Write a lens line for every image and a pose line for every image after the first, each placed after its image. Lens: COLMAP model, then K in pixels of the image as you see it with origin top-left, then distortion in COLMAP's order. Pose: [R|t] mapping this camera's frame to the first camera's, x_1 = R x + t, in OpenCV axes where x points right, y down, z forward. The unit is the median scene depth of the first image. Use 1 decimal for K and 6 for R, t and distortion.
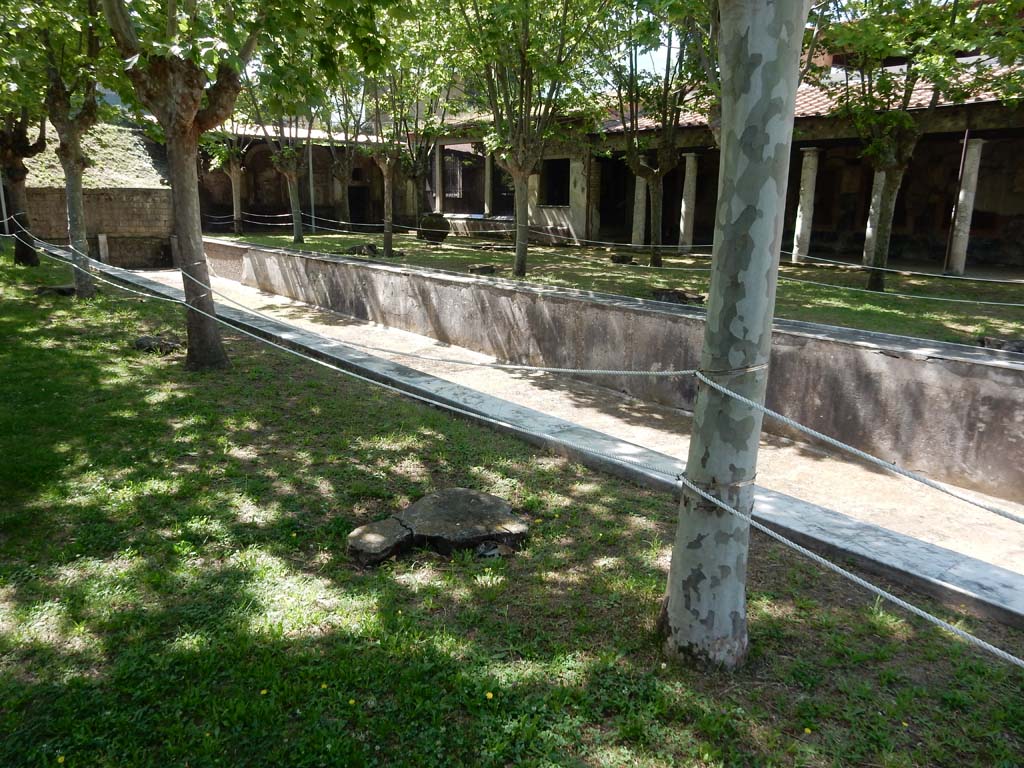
lens RADIAL K [[743.1, 0, 514.4], [0, 743.1, 383.3], [0, 0, 1]] dist [-0.025801, 0.017217]
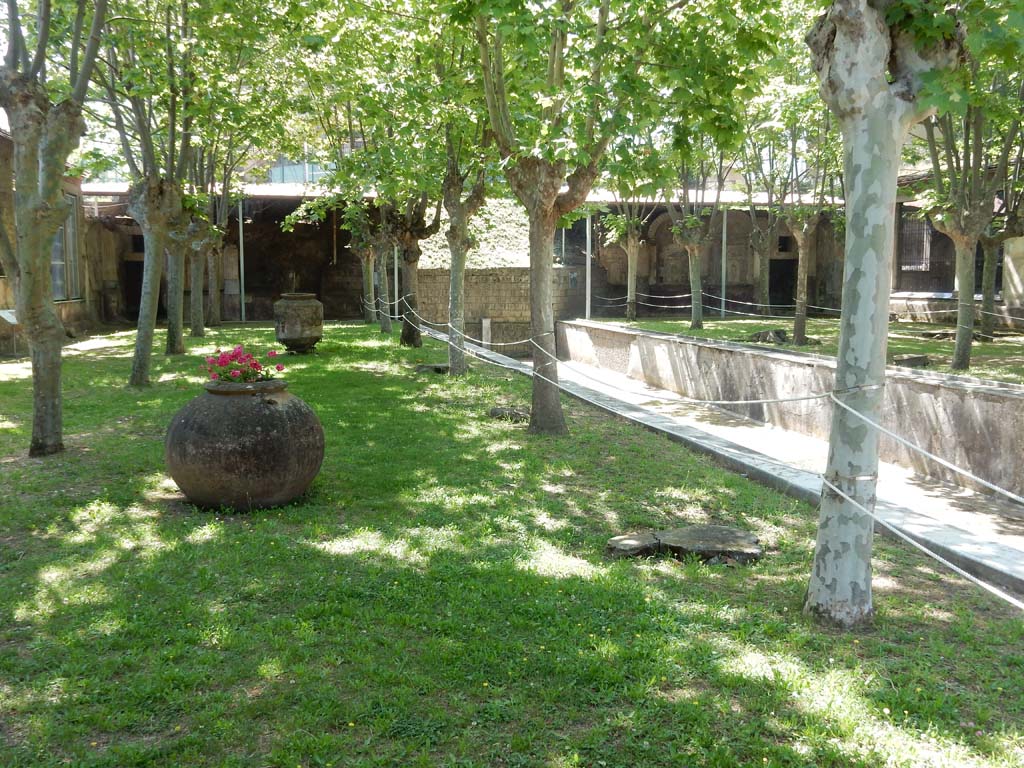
lens RADIAL K [[1073.8, 0, 512.6], [0, 1073.8, 383.5], [0, 0, 1]] dist [-0.048206, 0.000000]
pose [[0.884884, 0.024396, -0.465173, 0.138399], [-0.091100, 0.988407, -0.121459, 0.055299], [0.456817, 0.149854, 0.876848, -0.204450]]
